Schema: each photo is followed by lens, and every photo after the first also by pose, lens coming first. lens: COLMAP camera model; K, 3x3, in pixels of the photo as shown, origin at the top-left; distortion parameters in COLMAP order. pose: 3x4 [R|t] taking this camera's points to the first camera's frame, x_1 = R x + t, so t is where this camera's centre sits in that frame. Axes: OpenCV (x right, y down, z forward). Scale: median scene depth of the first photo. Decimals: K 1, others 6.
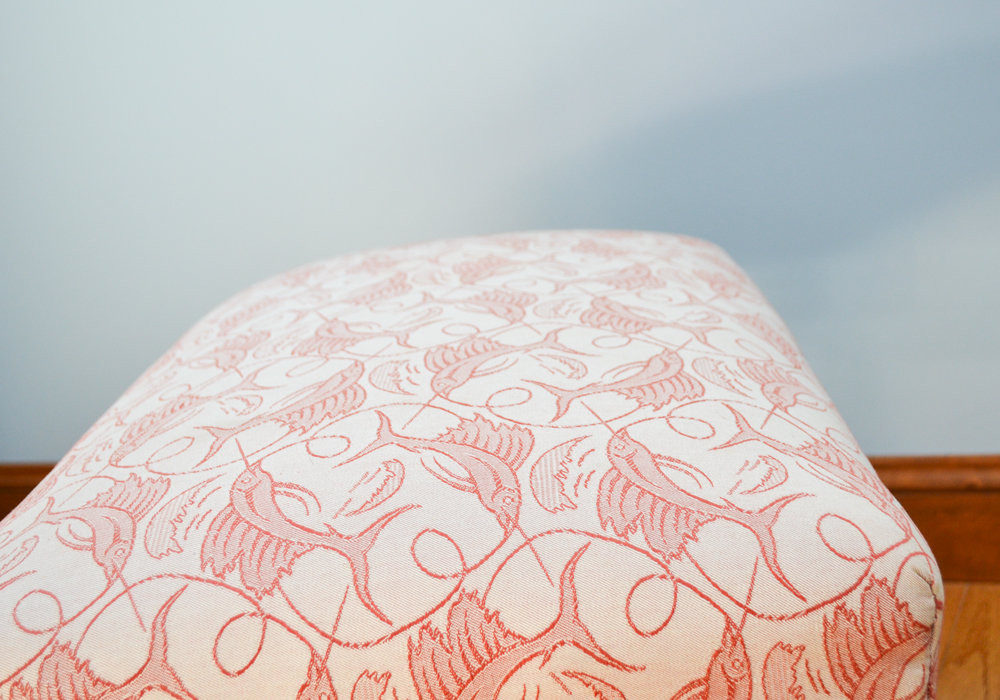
lens RADIAL K [[1422.6, 0, 569.8], [0, 1422.6, 308.4], [0, 0, 1]] dist [-0.039701, 0.000000]
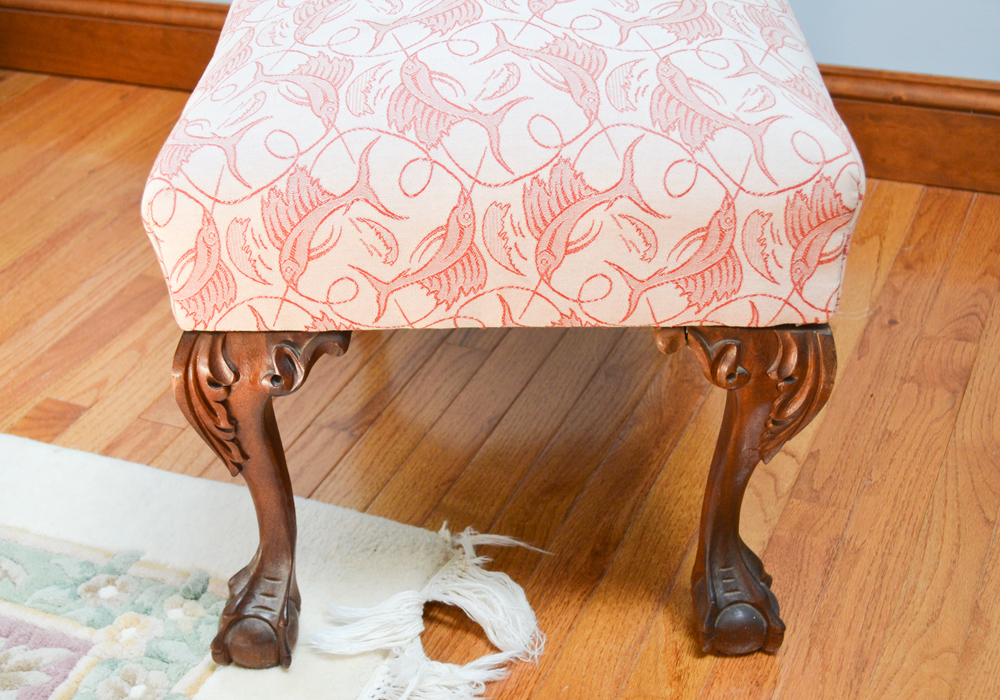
lens RADIAL K [[1492.5, 0, 494.6], [0, 1492.5, 392.1], [0, 0, 1]] dist [-0.033851, 0.000000]
pose [[0.995021, 0.093049, 0.035718, -0.178585], [-0.099668, 0.930399, 0.352739, -0.128314], [-0.000410, -0.354542, 0.935040, -0.606839]]
